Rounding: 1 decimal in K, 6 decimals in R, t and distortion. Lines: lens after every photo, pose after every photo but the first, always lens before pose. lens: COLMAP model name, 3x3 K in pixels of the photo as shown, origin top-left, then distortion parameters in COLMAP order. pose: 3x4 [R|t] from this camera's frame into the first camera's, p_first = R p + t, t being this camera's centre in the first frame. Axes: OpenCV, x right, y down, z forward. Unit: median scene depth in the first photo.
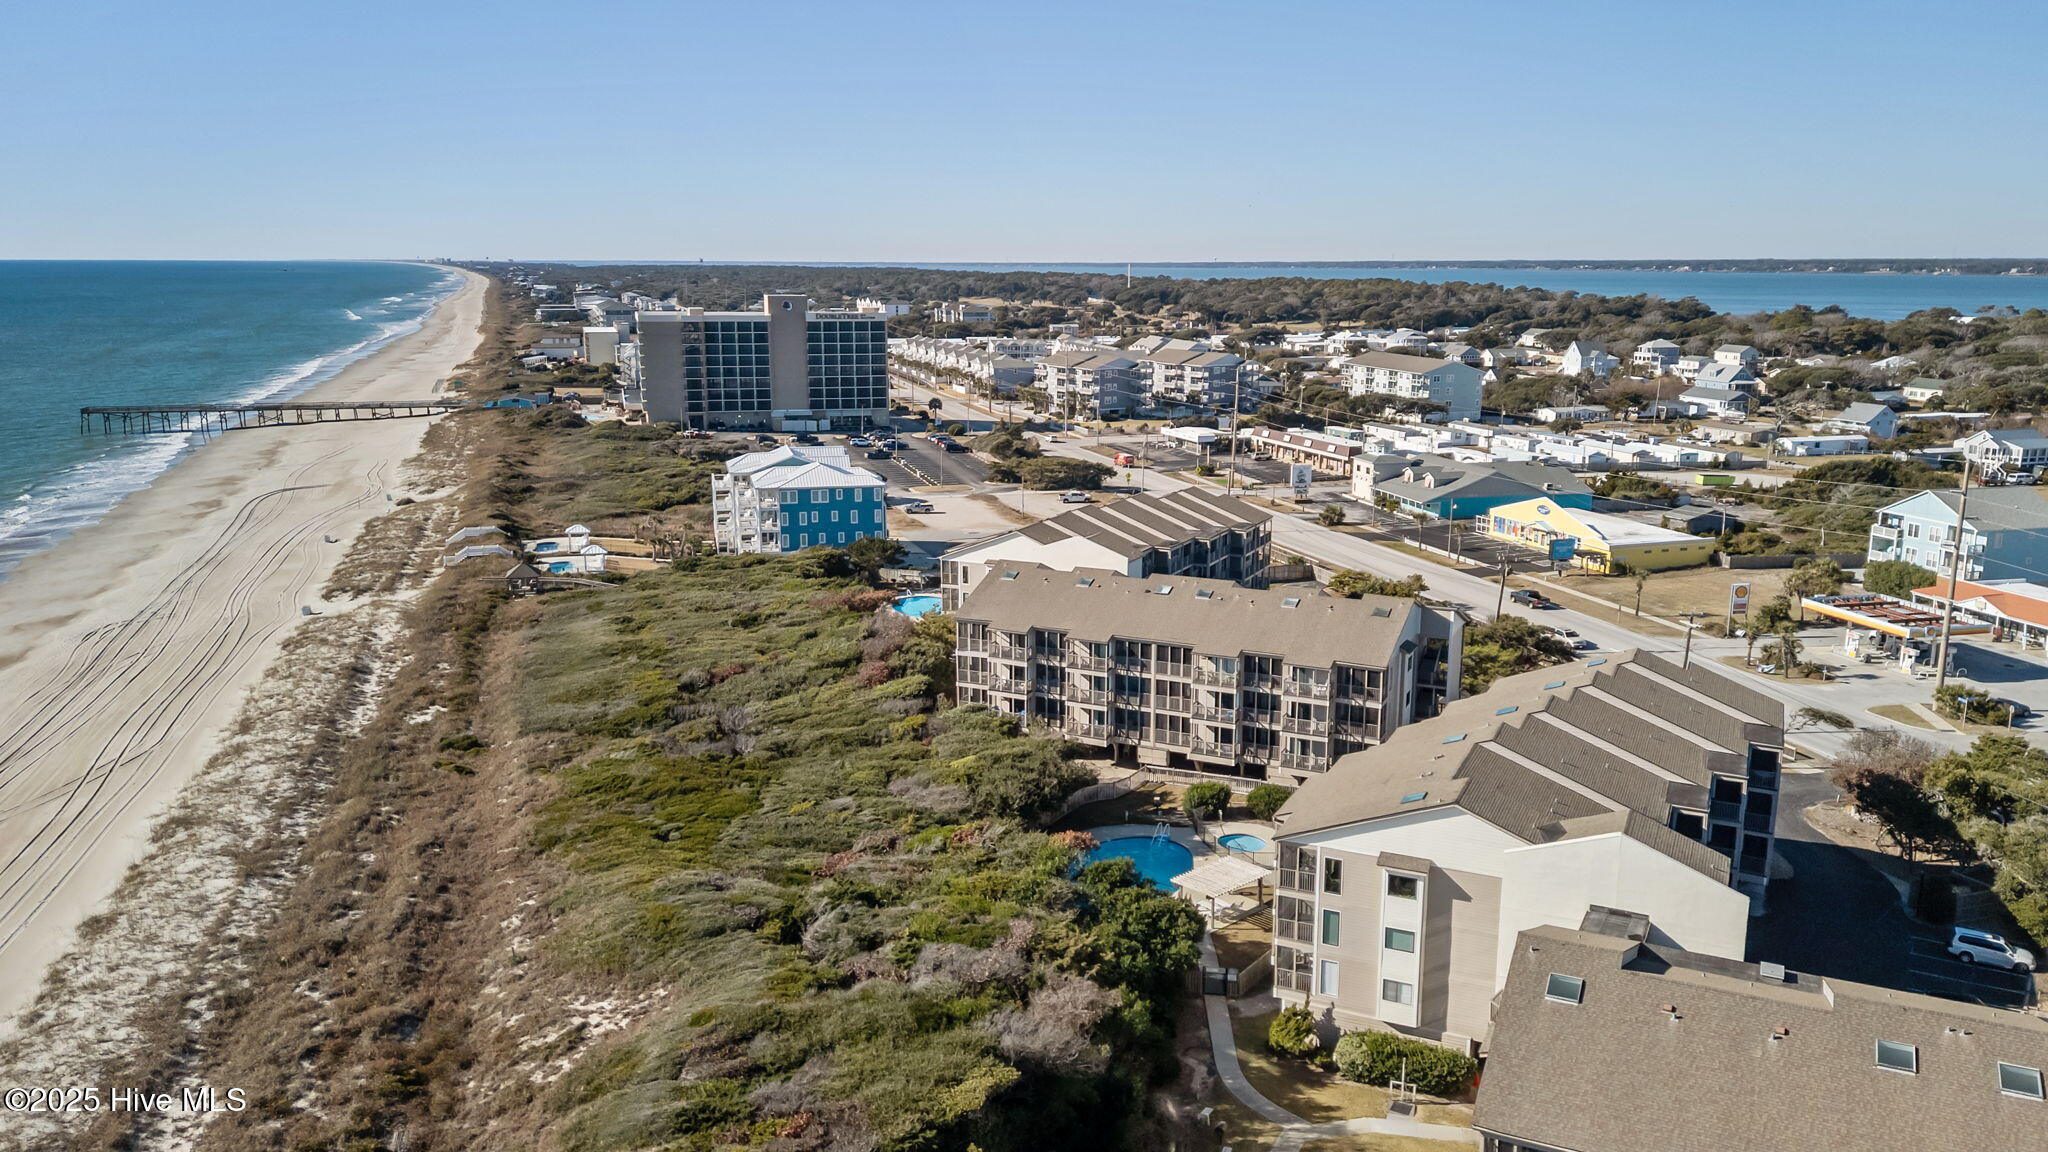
lens RADIAL K [[1500.9, 0, 1024.0], [0, 1500.9, 576.0], [0, 0, 1]] dist [0.084299, -0.074427]
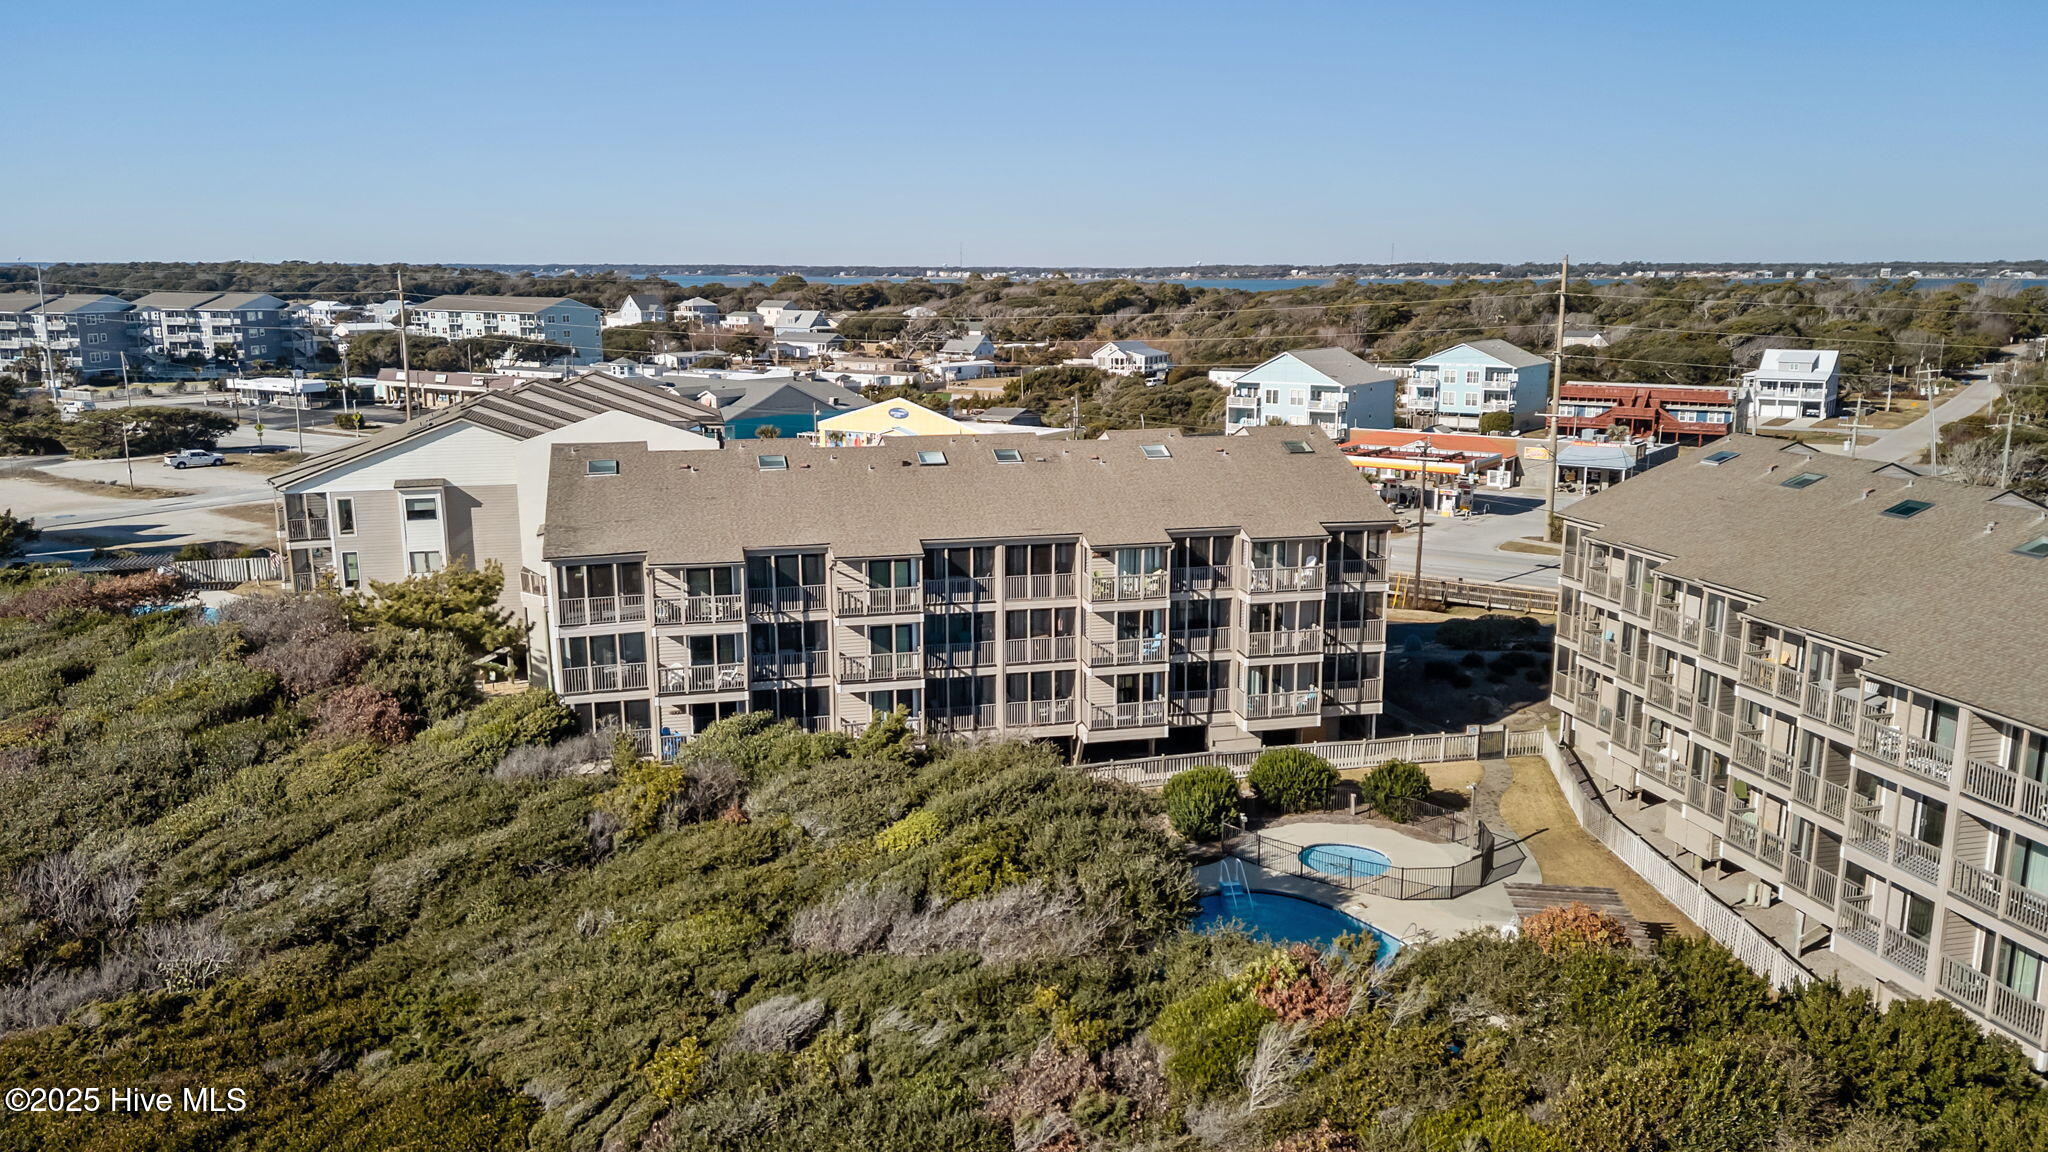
lens RADIAL K [[1500.9, 0, 1024.0], [0, 1500.9, 576.0], [0, 0, 1]] dist [0.084299, -0.074427]
pose [[0.766068, -0.128961, 0.629689, -0.223952], [0.132307, 0.990325, 0.041856, 0.032595], [-0.628994, 0.051248, 0.775719, 0.537341]]
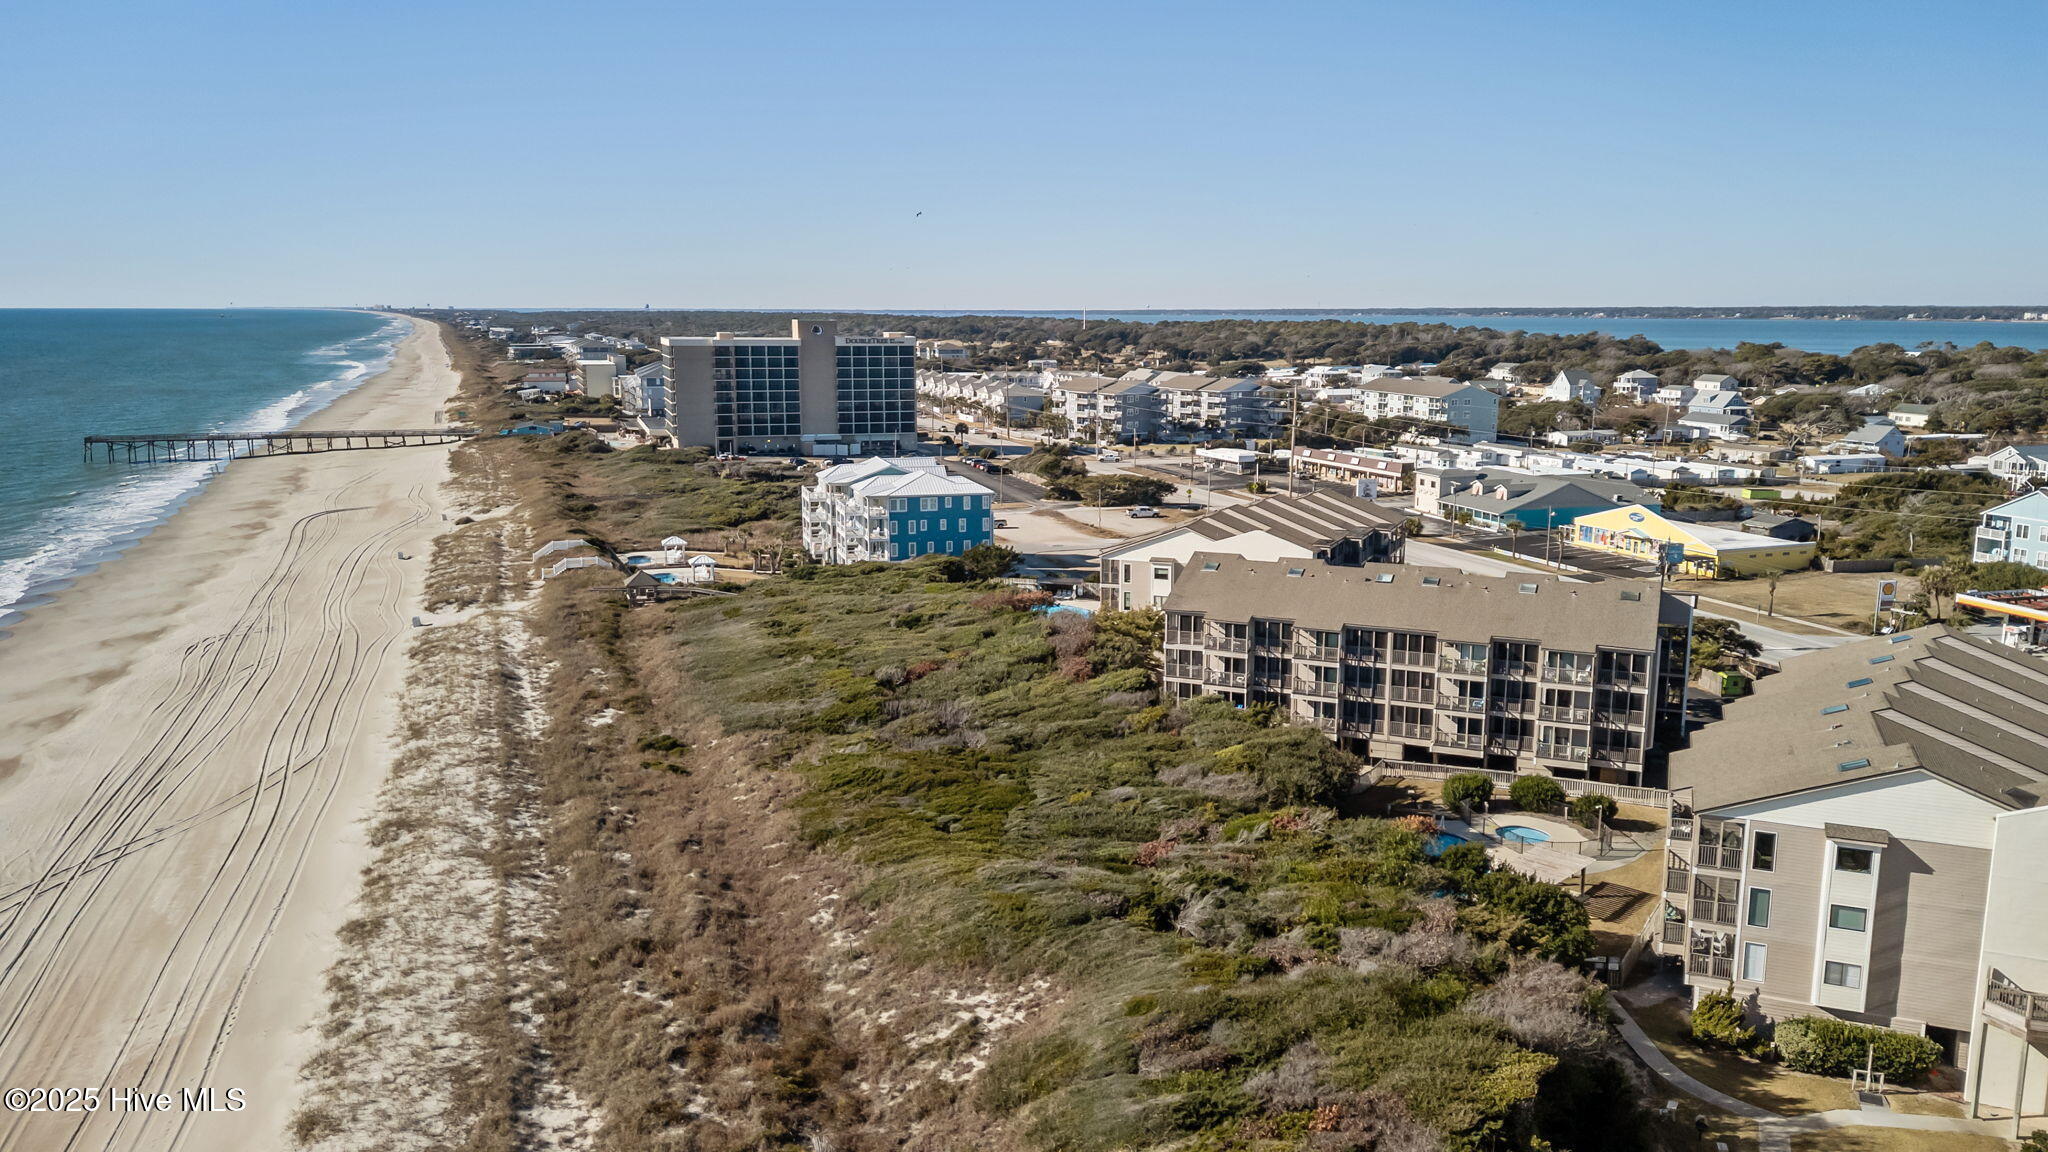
lens RADIAL K [[1471.8, 0, 1019.9], [0, 1471.8, 578.7], [0, 0, 1]] dist [0.086058, -0.077208]
pose [[0.999155, -0.007417, 0.040435, -0.173813], [0.008441, 0.999647, -0.025207, 0.030538], [-0.040234, 0.025527, 0.998864, 0.057247]]
